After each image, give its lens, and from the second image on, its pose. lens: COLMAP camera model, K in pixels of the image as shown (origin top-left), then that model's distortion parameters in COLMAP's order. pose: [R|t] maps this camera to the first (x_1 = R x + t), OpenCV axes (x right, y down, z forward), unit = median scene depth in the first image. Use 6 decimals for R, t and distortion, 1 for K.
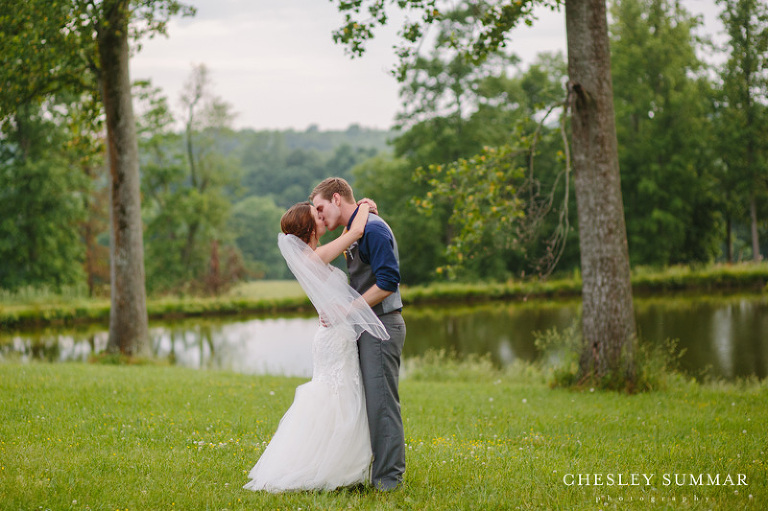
lens RADIAL K [[1882.4, 0, 384.0], [0, 1882.4, 255.5], [0, 0, 1]] dist [-1.044216, 0.106622]
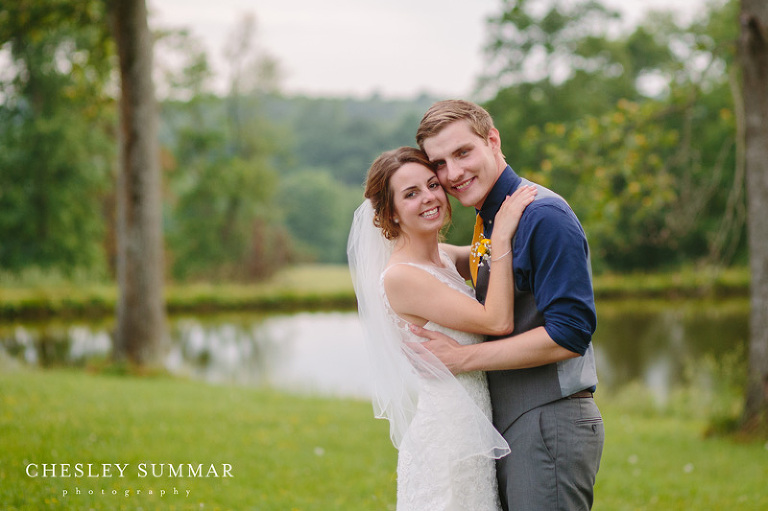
lens RADIAL K [[1872.5, 0, 384.3], [0, 1872.5, 221.2], [0, 0, 1]] dist [-1.767148, -0.053308]
pose [[0.999284, 0.024314, -0.028983, -0.010291], [-0.024533, 0.999673, -0.007207, -0.002713], [0.028798, 0.007913, 0.999554, 0.178392]]
